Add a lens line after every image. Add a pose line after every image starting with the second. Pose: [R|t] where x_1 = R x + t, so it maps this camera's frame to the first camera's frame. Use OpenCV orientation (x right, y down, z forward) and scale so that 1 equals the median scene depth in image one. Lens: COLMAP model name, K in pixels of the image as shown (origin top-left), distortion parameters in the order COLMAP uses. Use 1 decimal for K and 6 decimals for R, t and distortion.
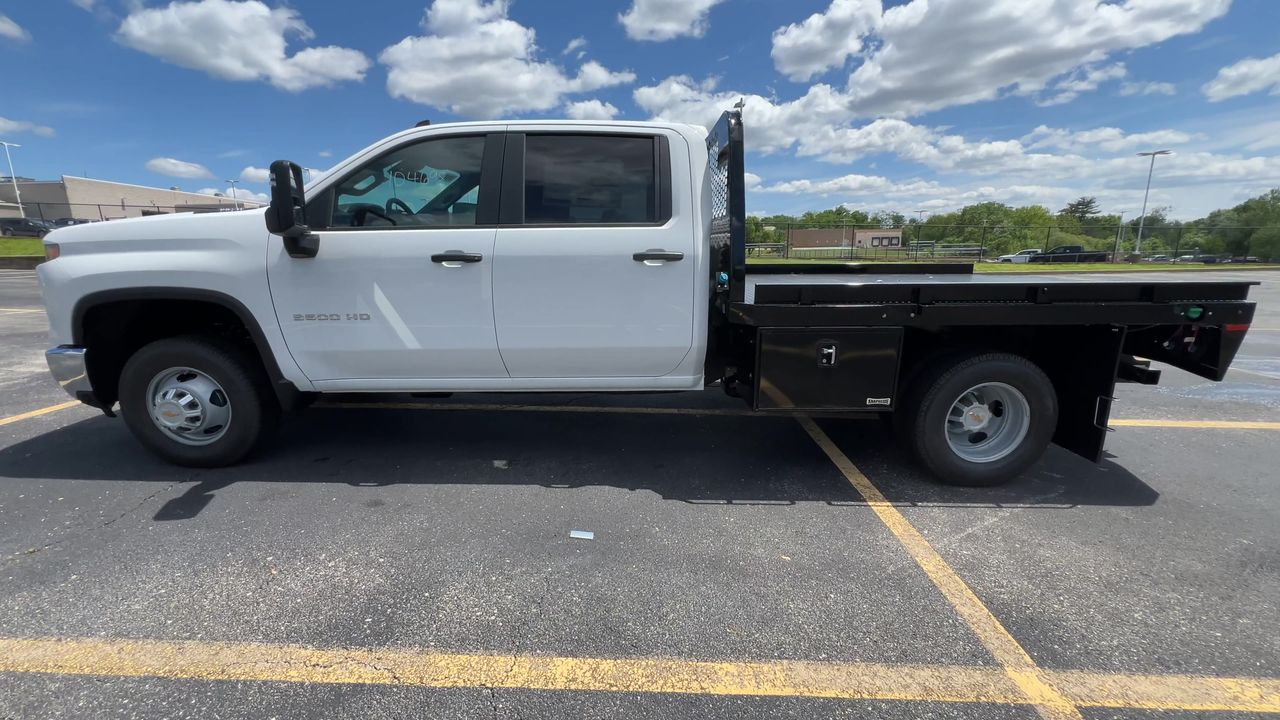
lens RADIAL K [[506.9, 0, 642.9], [0, 506.9, 354.3], [0, 0, 1]] dist [-0.002547, -0.000220]
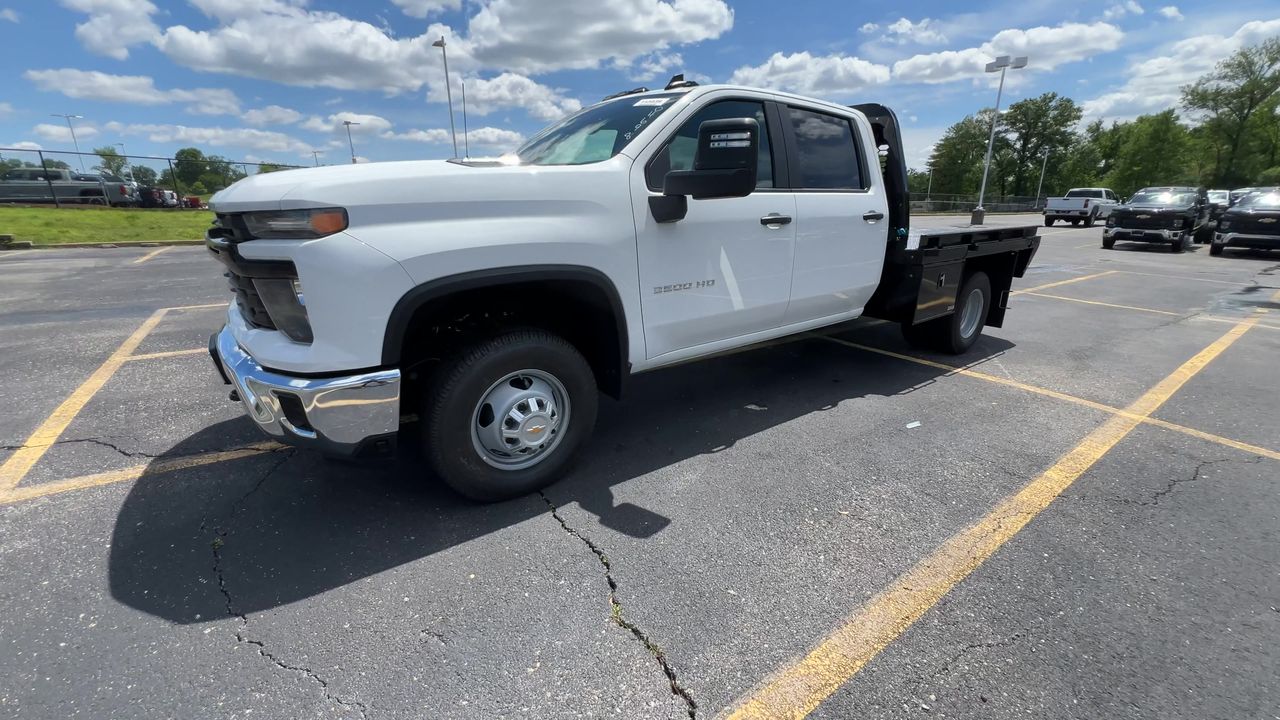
lens RADIAL K [[506.9, 0, 638.0], [0, 506.9, 358.7], [0, 0, 1]] dist [-0.002547, -0.000220]
pose [[0.802072, -0.173594, 0.571442, -1.247017], [0.120174, 0.984165, 0.130296, -0.074103], [-0.585012, -0.035834, 0.810233, 0.283881]]
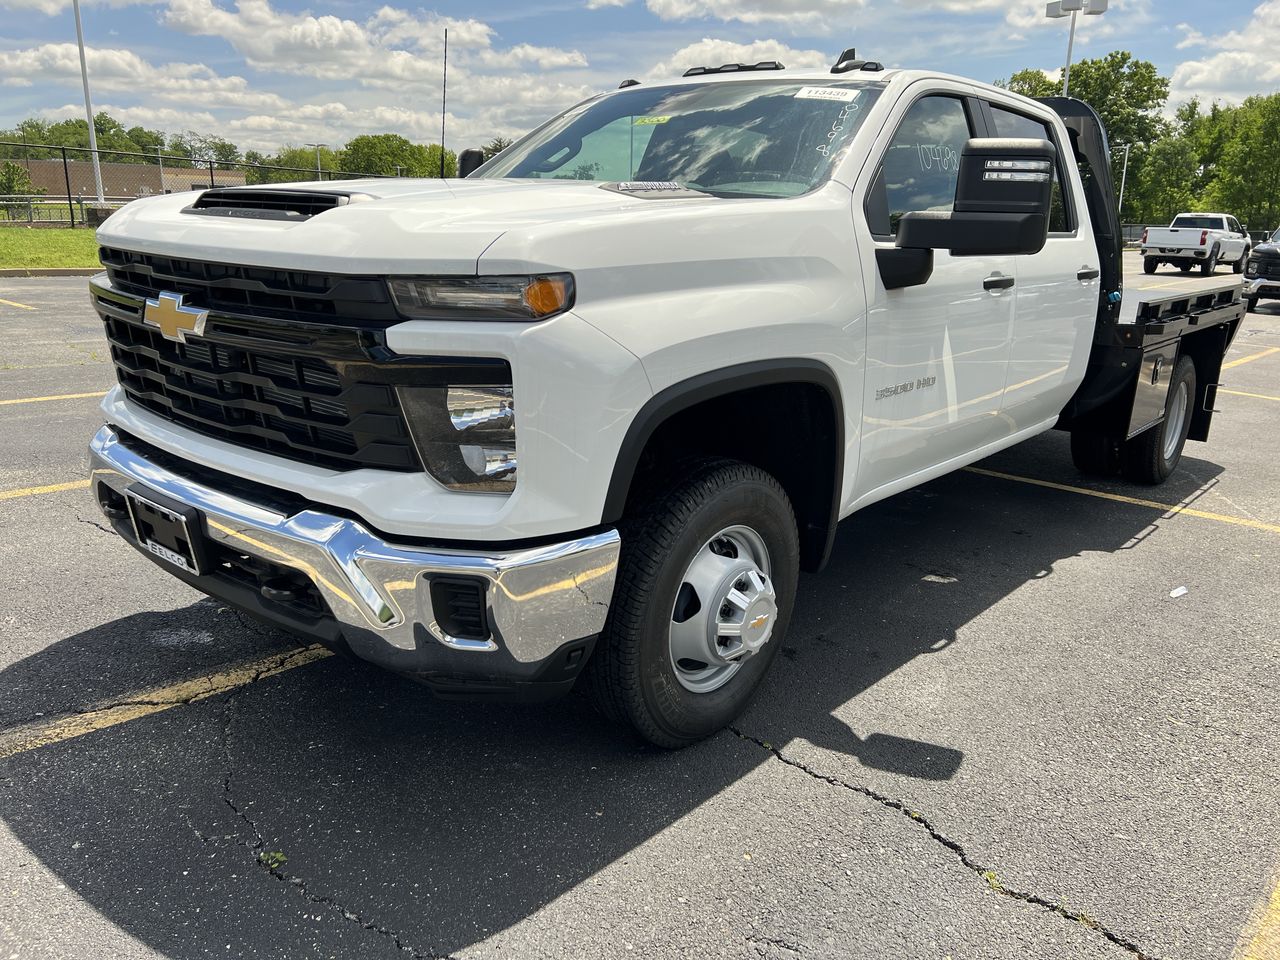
lens RADIAL K [[971.7, 0, 647.2], [0, 971.7, 478.1], [0, 0, 1]] dist [0.045459, -0.049943]
pose [[0.651980, -0.174224, 0.737948, -1.684203], [0.126047, 0.984606, 0.121095, -0.145999], [-0.747686, 0.014064, 0.663904, 0.466032]]
